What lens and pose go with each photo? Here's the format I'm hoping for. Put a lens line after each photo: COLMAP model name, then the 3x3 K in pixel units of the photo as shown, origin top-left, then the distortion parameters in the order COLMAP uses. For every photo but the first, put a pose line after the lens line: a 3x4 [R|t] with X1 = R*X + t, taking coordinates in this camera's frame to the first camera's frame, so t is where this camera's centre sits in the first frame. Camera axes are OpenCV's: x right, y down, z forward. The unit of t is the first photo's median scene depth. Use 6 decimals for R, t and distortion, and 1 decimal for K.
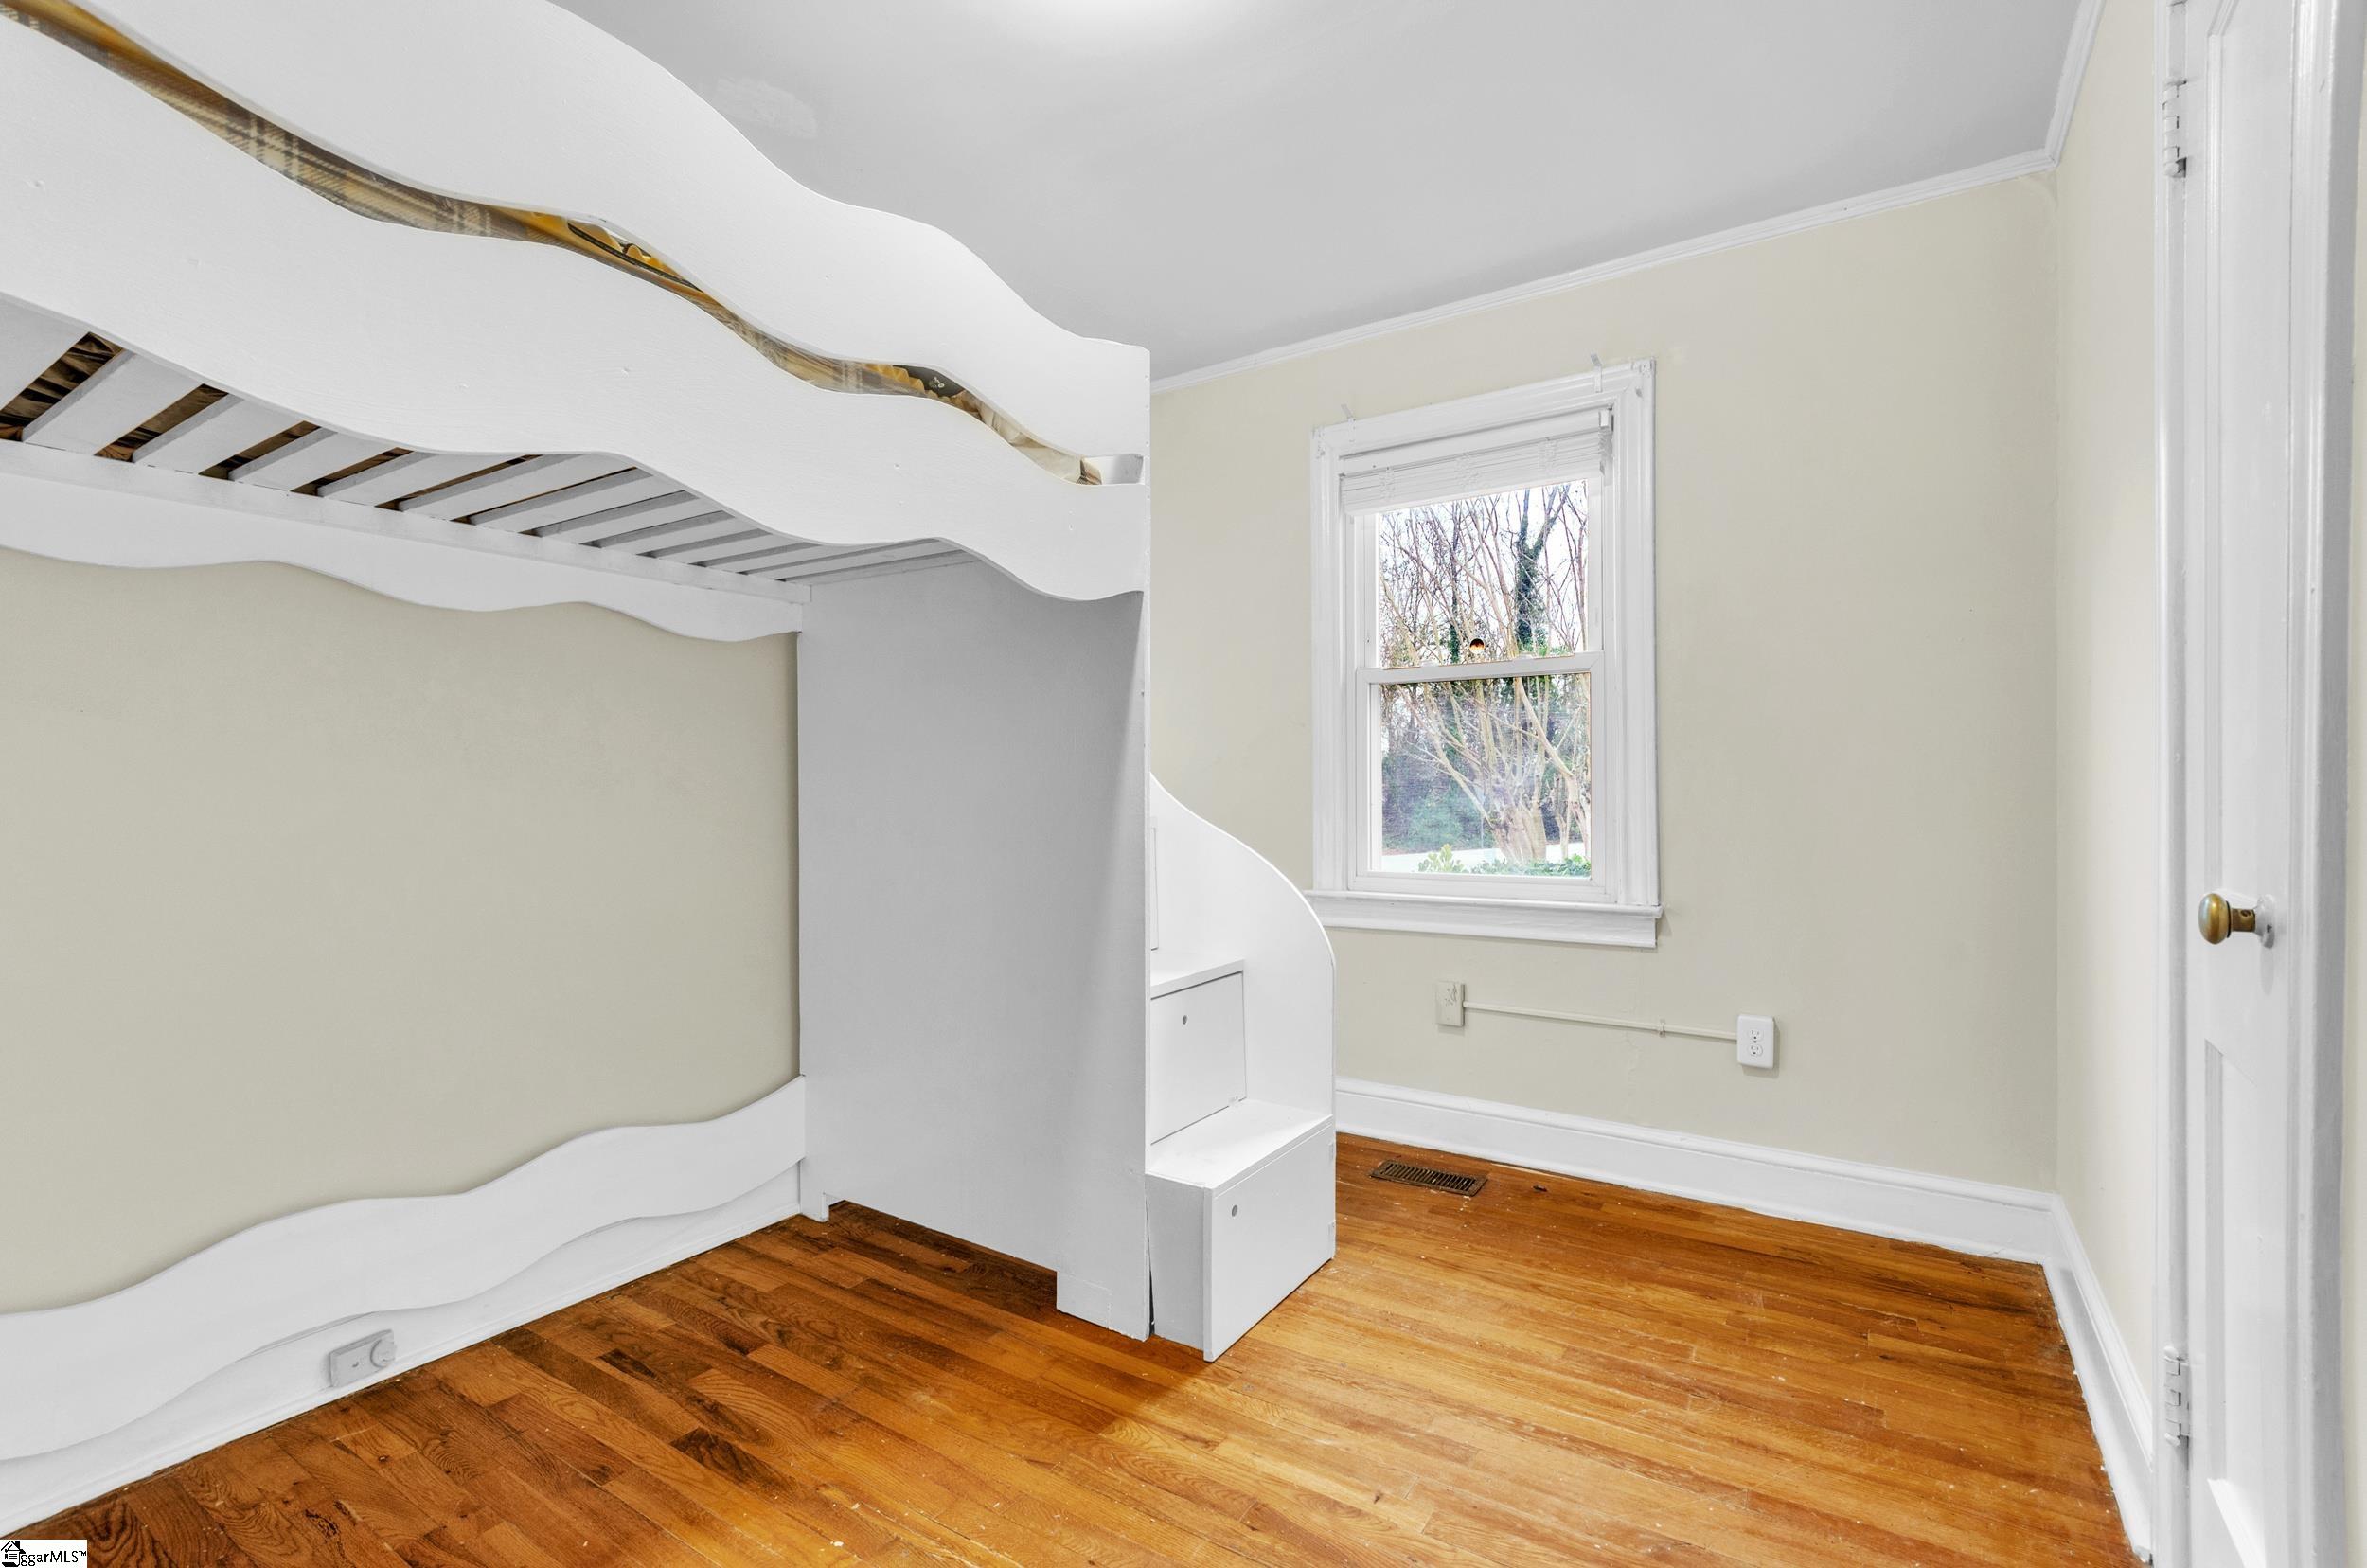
lens RADIAL K [[1047.6, 0, 1200.6], [0, 1047.6, 788.7], [0, 0, 1]] dist [0.007858, -0.000258]
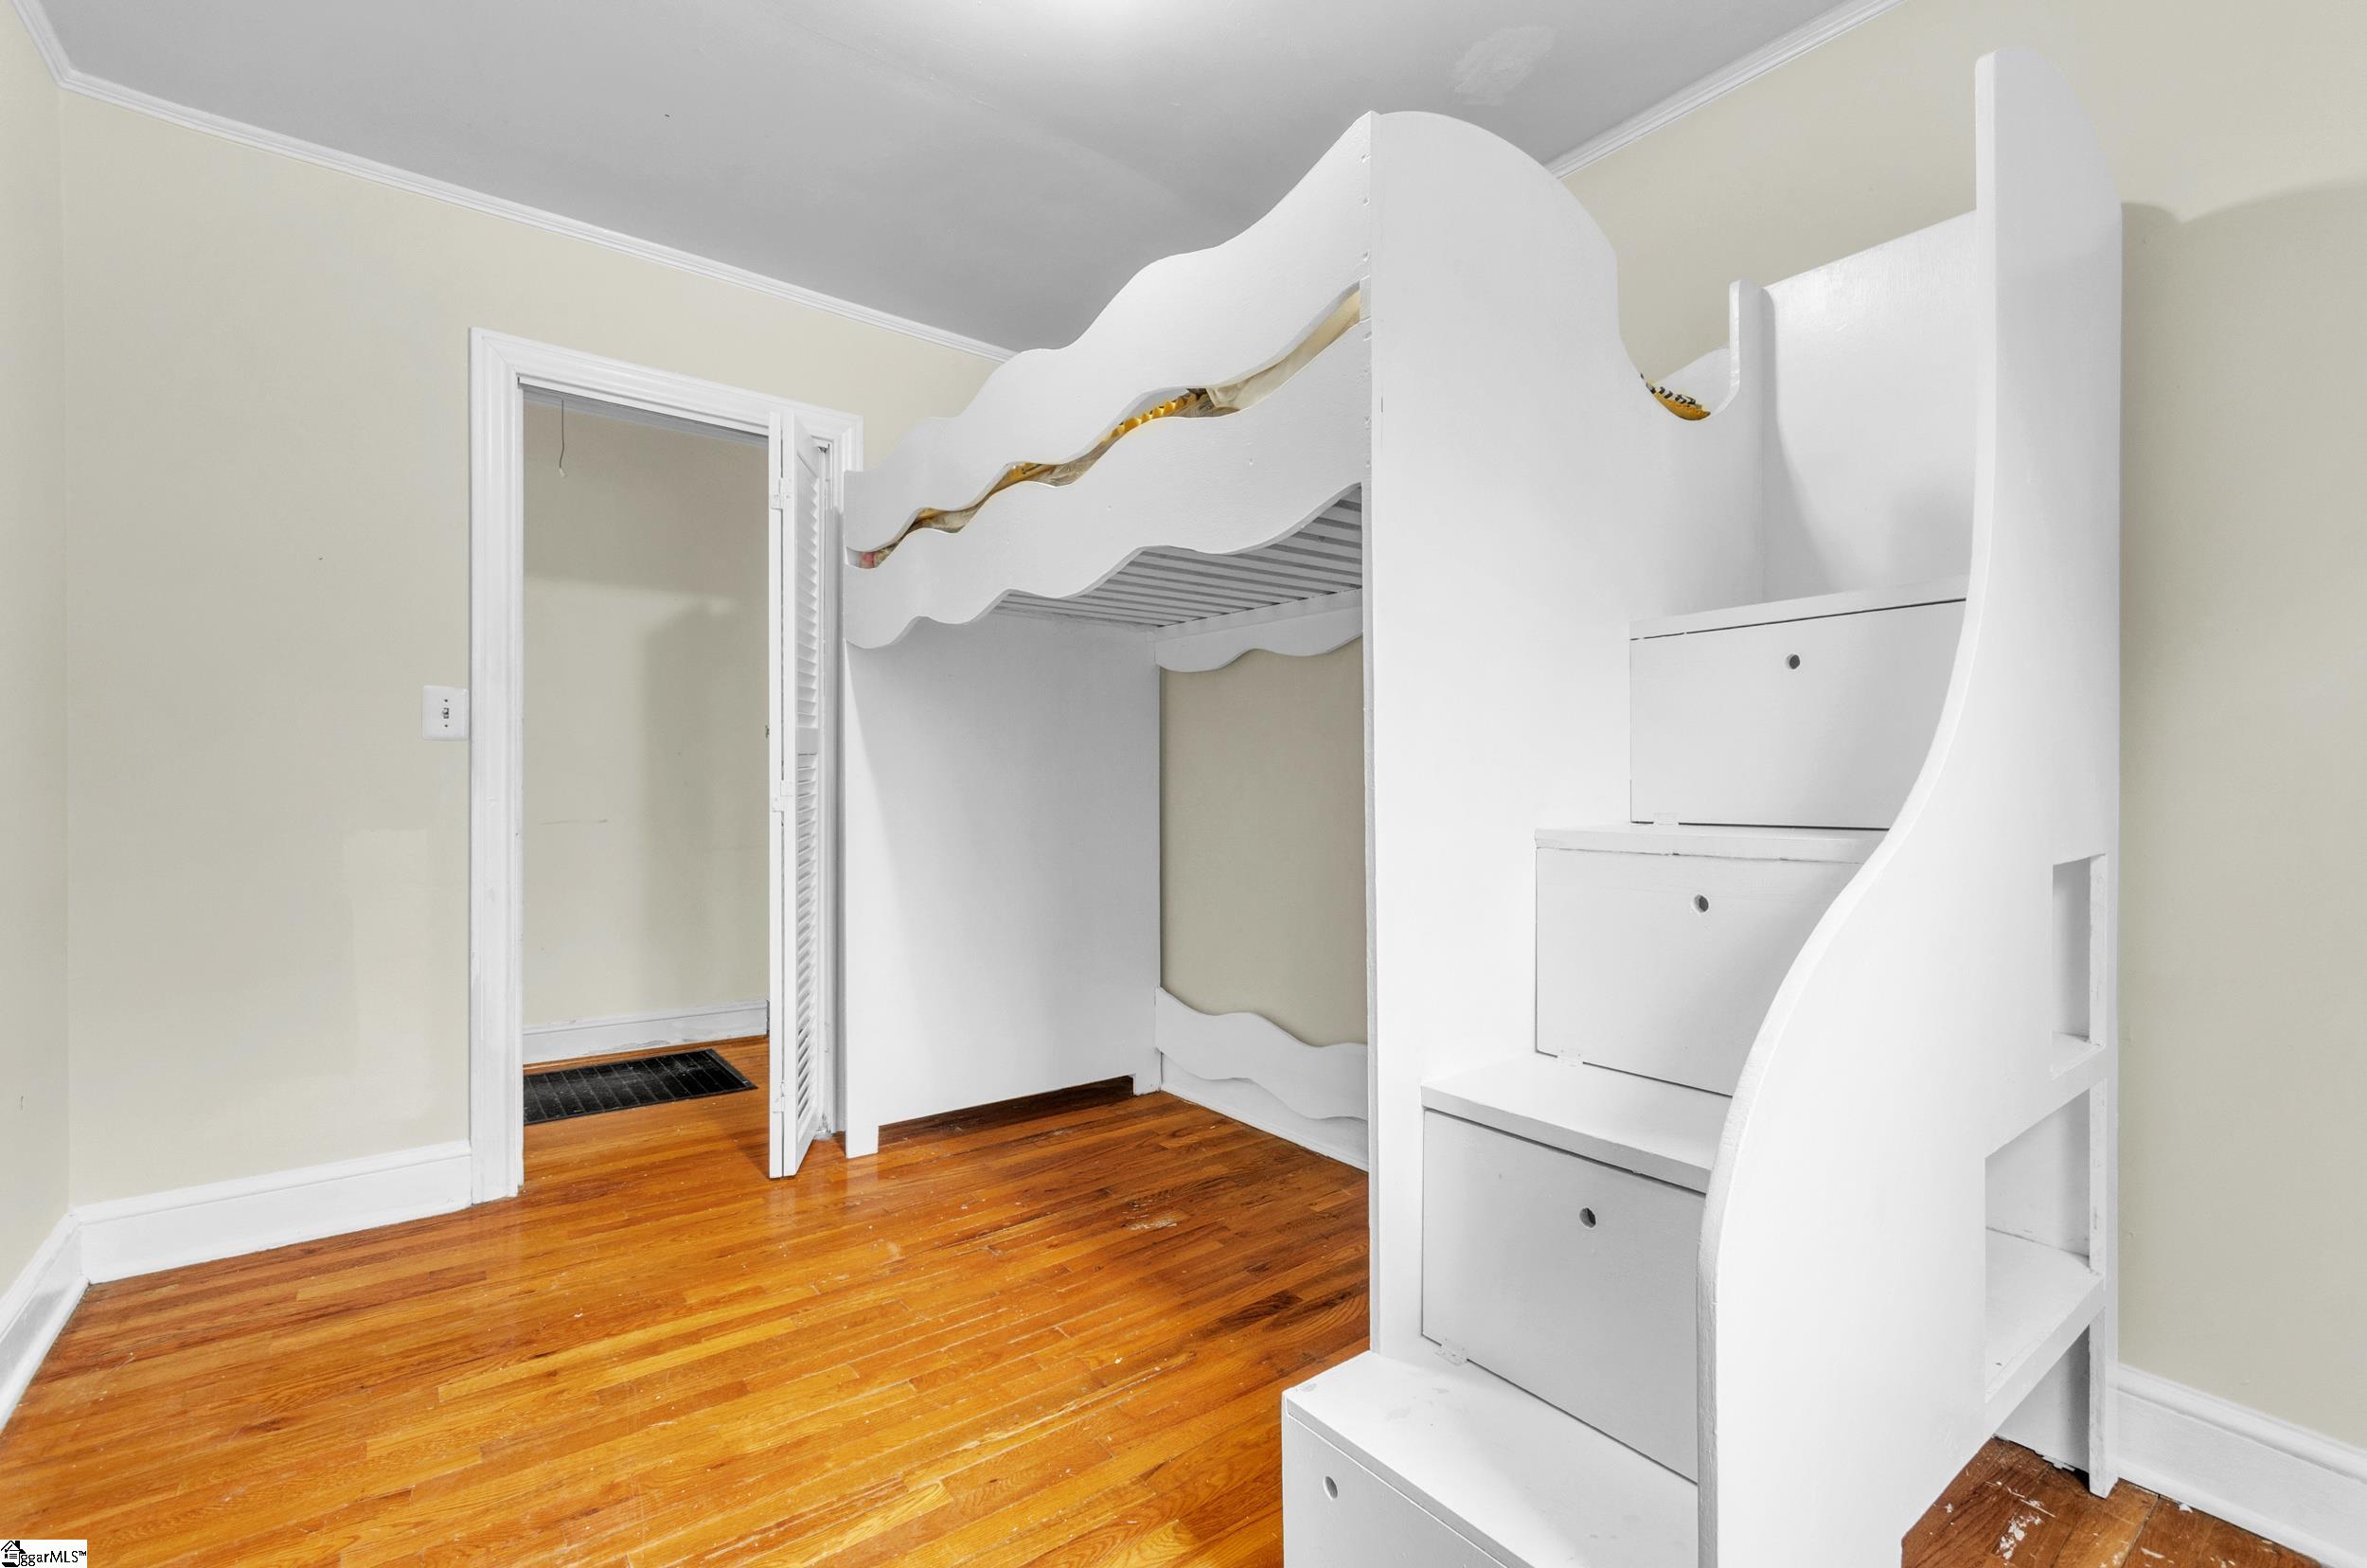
lens RADIAL K [[1047.6, 0, 1198.4], [0, 1047.6, 777.4], [0, 0, 1]] dist [0.007858, -0.000258]
pose [[-0.331958, 0.001791, -0.943292, 0.743082], [-0.003224, 0.999990, 0.003033, 0.002144], [0.943289, 0.004048, -0.331949, 1.359522]]
